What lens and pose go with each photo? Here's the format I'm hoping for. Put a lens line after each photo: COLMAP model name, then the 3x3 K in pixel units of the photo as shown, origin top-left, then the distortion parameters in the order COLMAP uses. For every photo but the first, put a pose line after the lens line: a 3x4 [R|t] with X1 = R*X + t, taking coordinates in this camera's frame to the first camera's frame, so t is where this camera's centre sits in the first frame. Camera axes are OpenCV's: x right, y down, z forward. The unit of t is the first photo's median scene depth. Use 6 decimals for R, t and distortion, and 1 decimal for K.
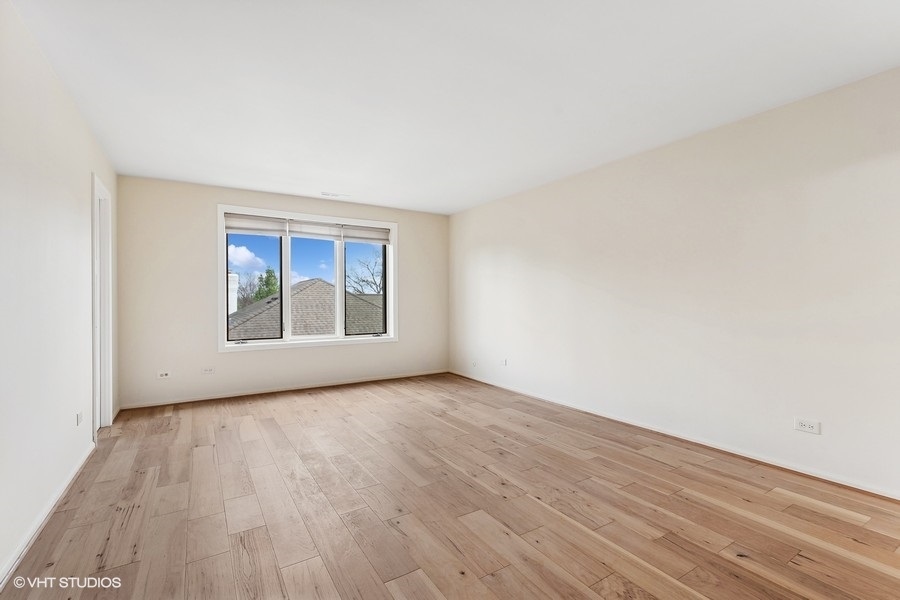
lens RADIAL K [[399.6, 0, 452.2], [0, 399.6, 309.8], [0, 0, 1]] dist [-0.000998, 0.000036]
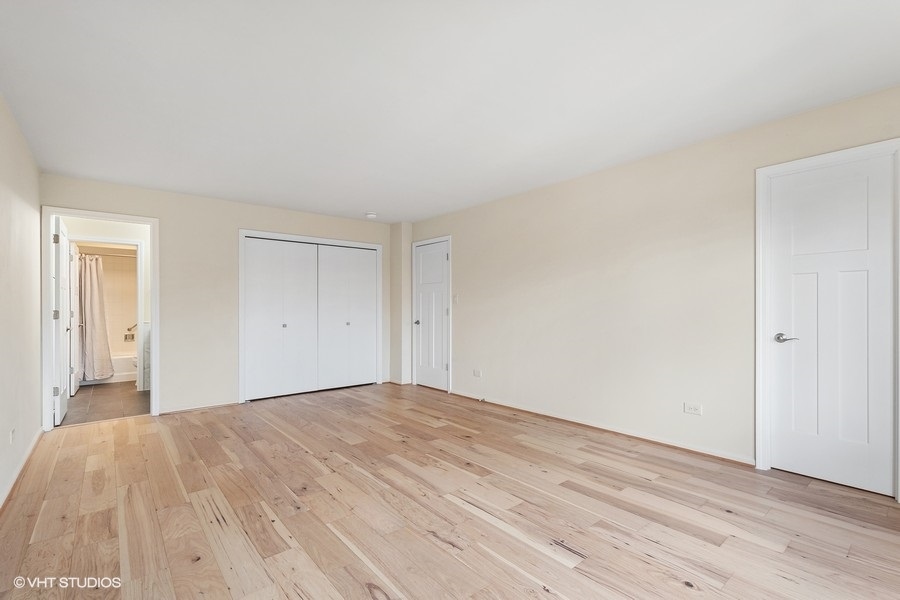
lens RADIAL K [[399.6, 0, 452.2], [0, 399.6, 309.8], [0, 0, 1]] dist [-0.000998, 0.000036]
pose [[-0.990999, 0.007119, -0.133678, -0.089184], [0.003777, 0.999674, 0.025241, -0.050502], [0.133814, 0.024509, -0.990703, 2.087717]]
